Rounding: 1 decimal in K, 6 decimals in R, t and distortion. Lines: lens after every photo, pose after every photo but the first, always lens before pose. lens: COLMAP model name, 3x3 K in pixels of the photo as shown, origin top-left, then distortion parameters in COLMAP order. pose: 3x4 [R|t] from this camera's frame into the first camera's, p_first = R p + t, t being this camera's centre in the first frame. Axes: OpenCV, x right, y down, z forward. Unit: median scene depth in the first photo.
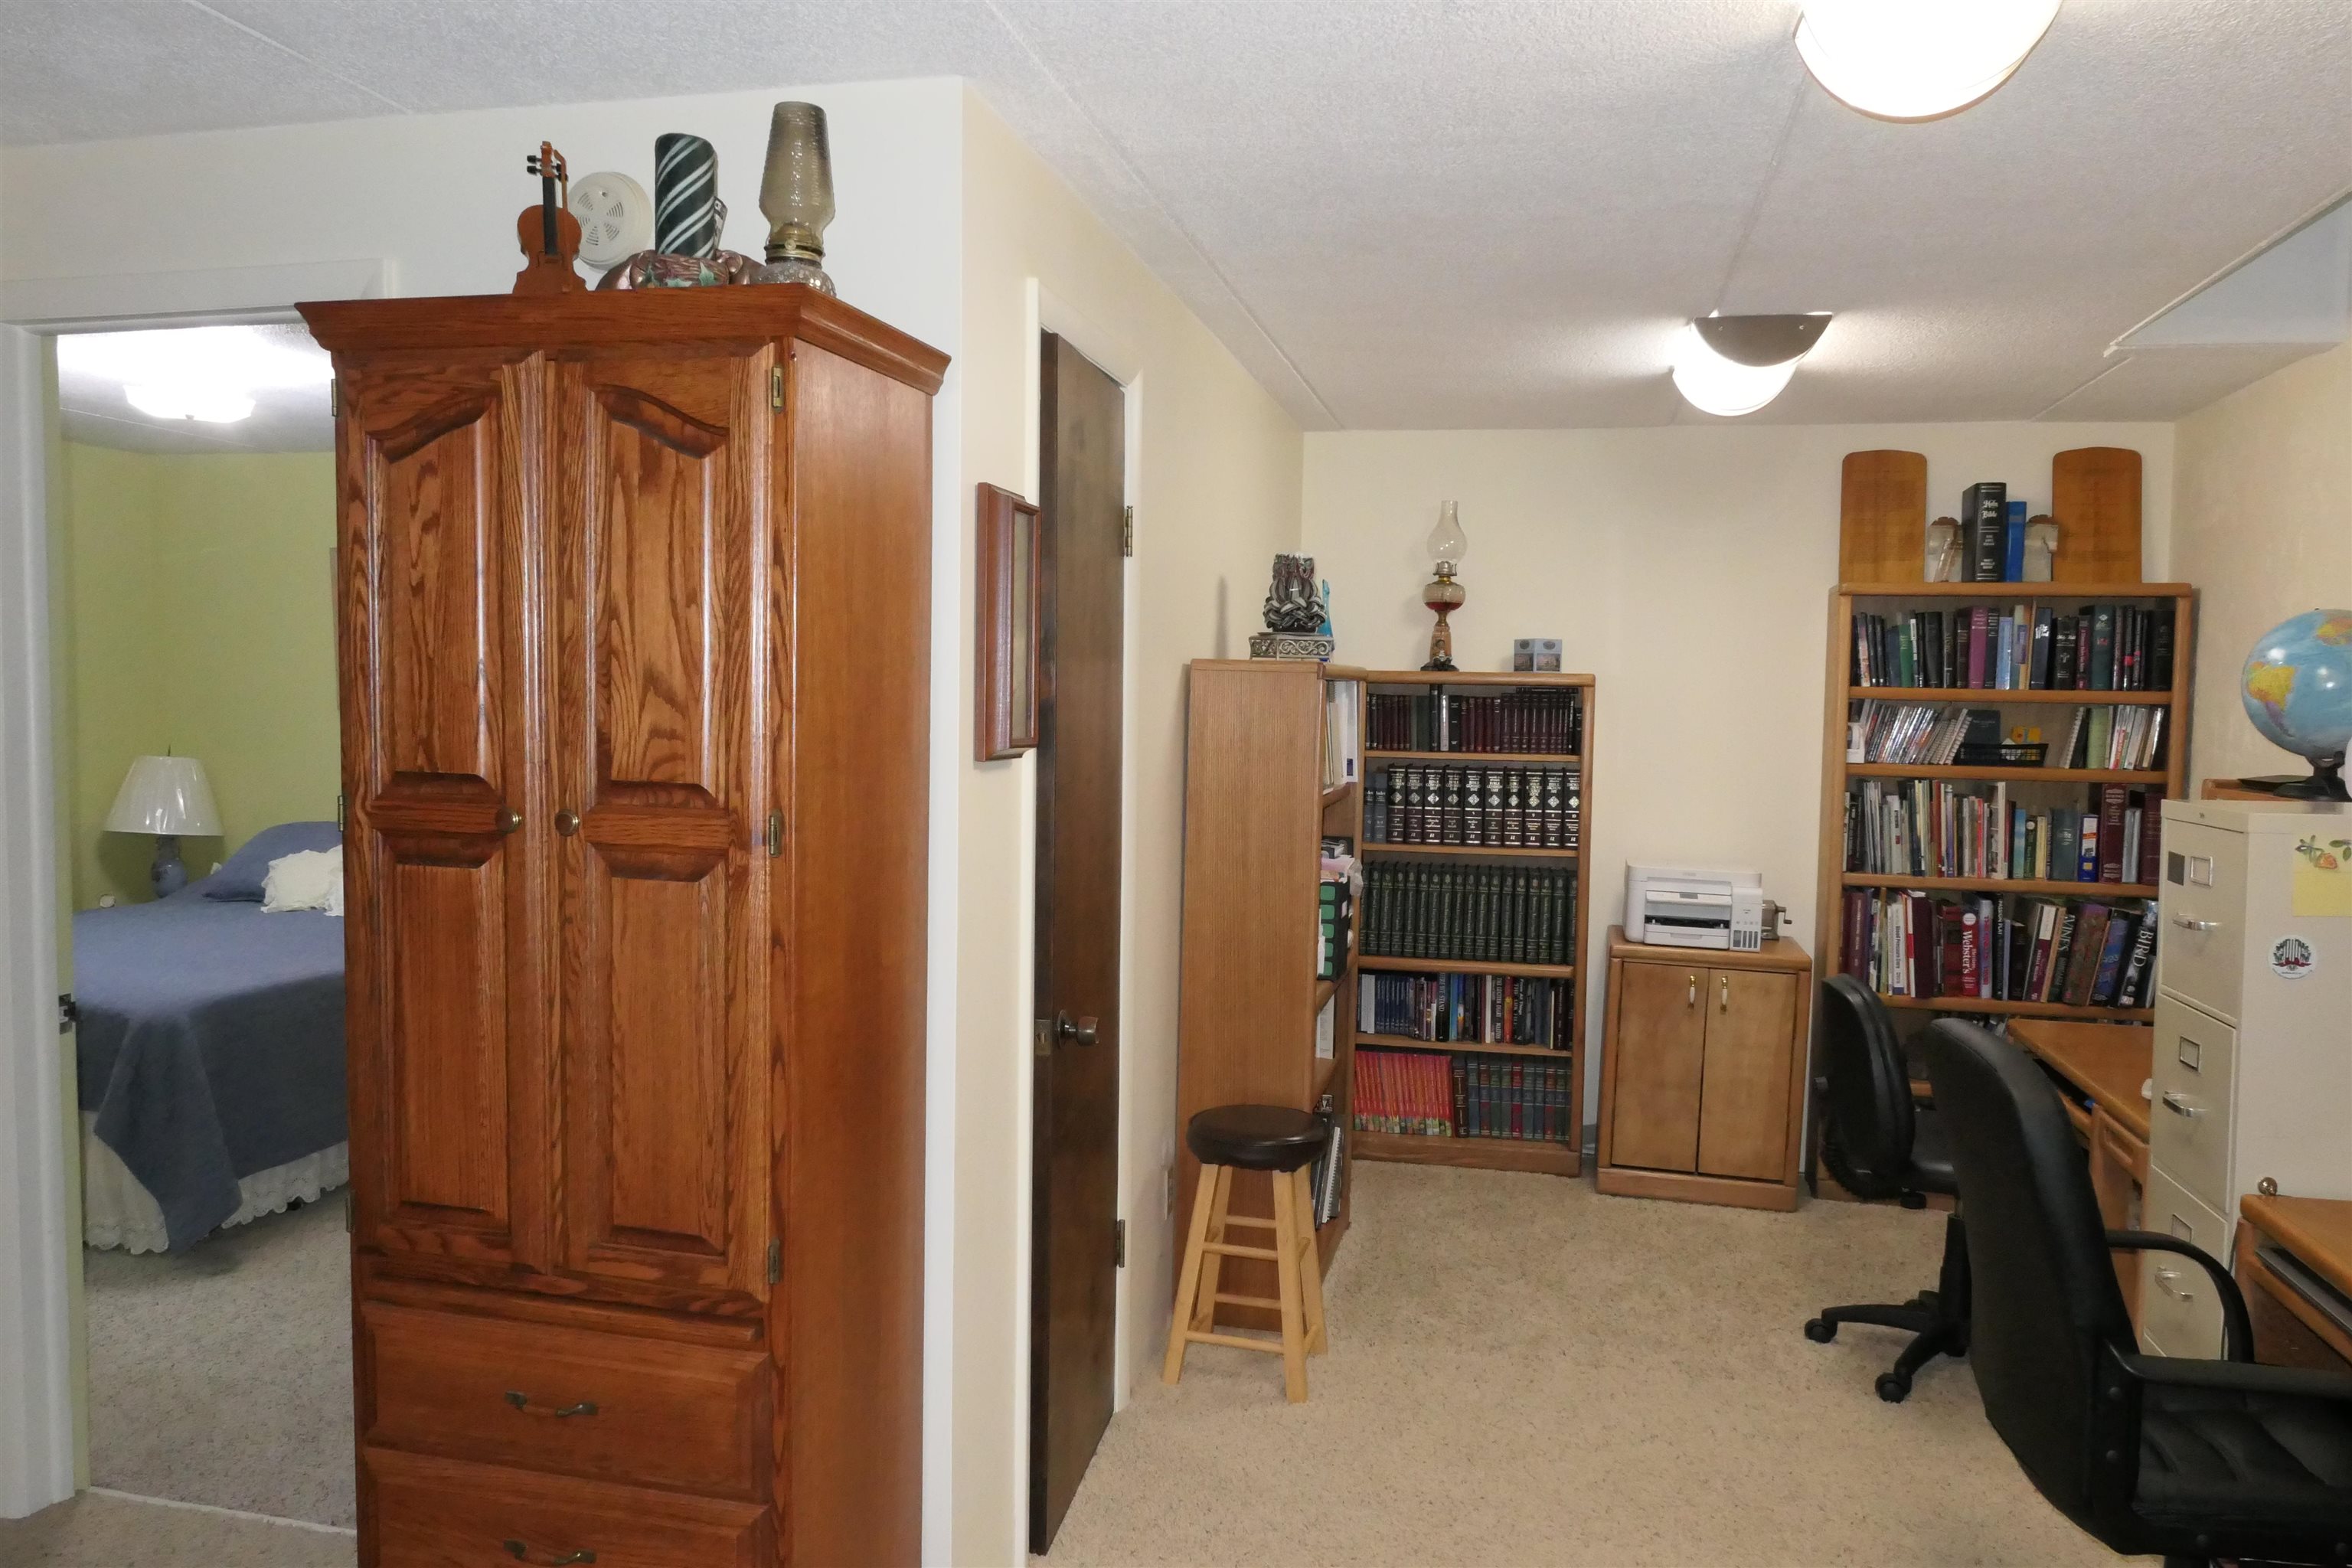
lens RADIAL K [[1645.1, 0, 1172.8], [0, 1645.1, 784.4], [0, 0, 1]] dist [-0.012448, -0.002859]
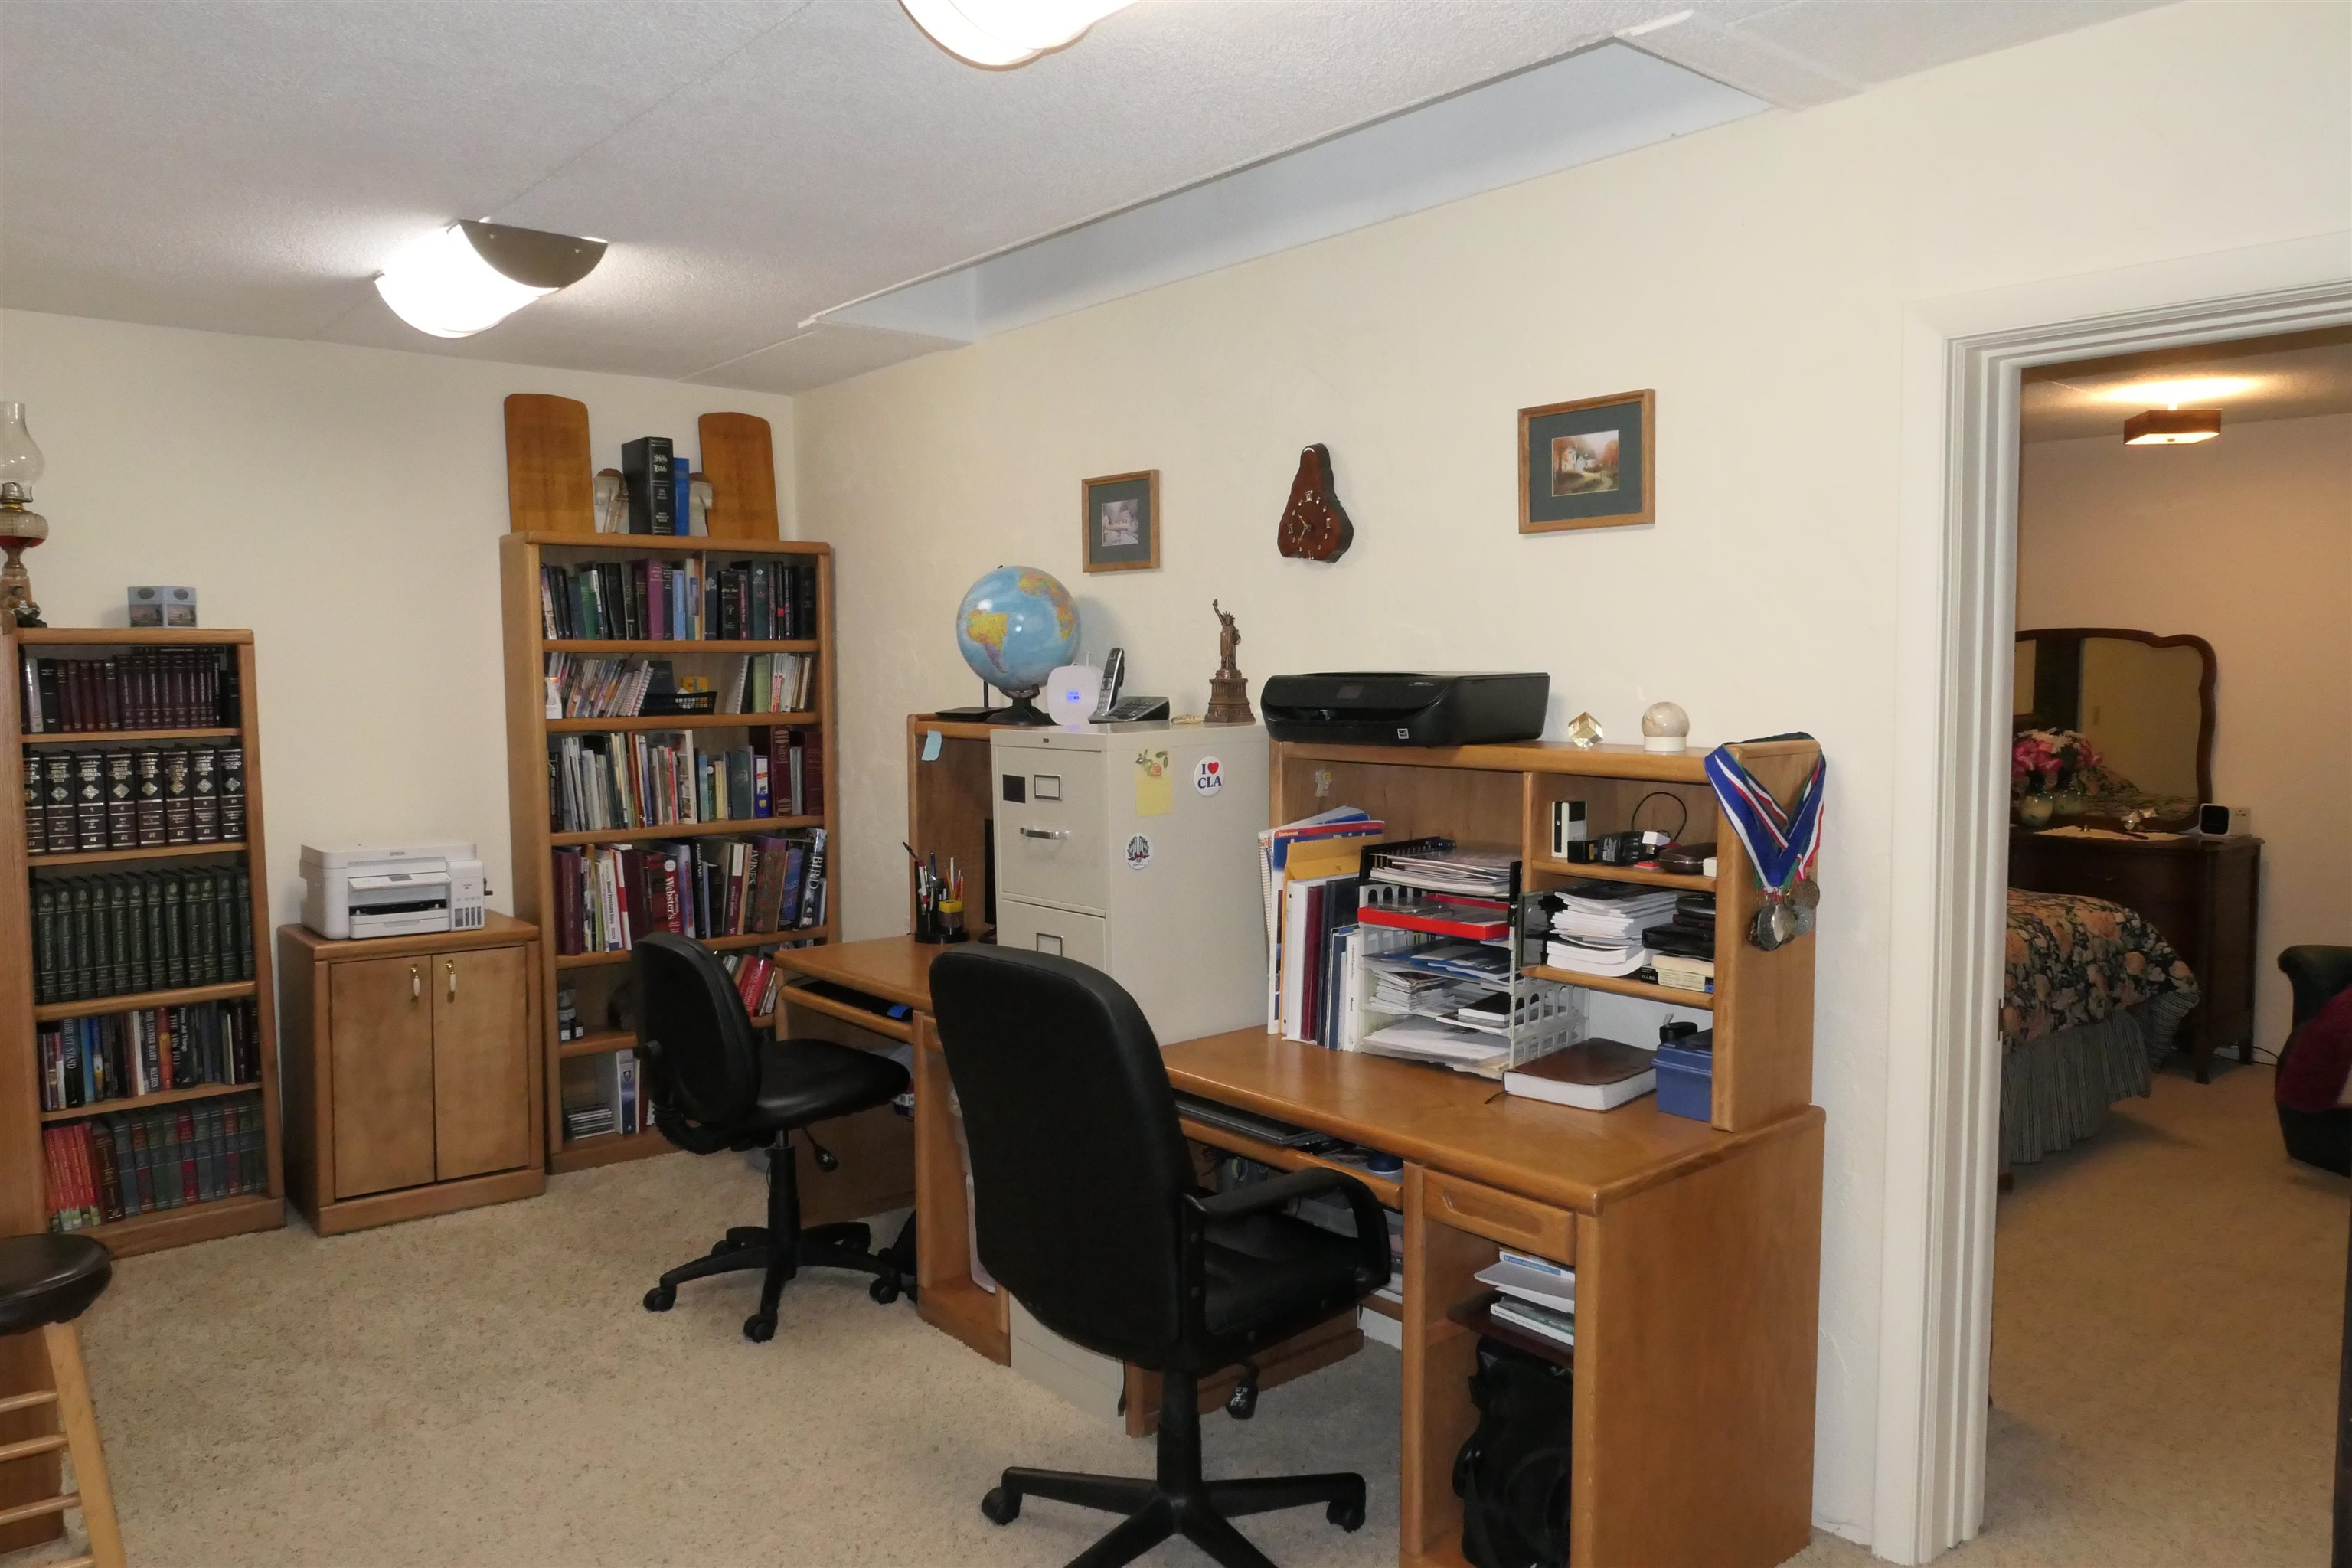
lens RADIAL K [[1645.1, 0, 1173.4], [0, 1645.1, 787.9], [0, 0, 1]] dist [-0.012448, -0.002859]
pose [[0.593100, -0.083604, 0.800777, -0.144910], [0.063437, 0.996355, 0.057038, -0.004671], [-0.802626, 0.016969, 0.596241, 0.135973]]
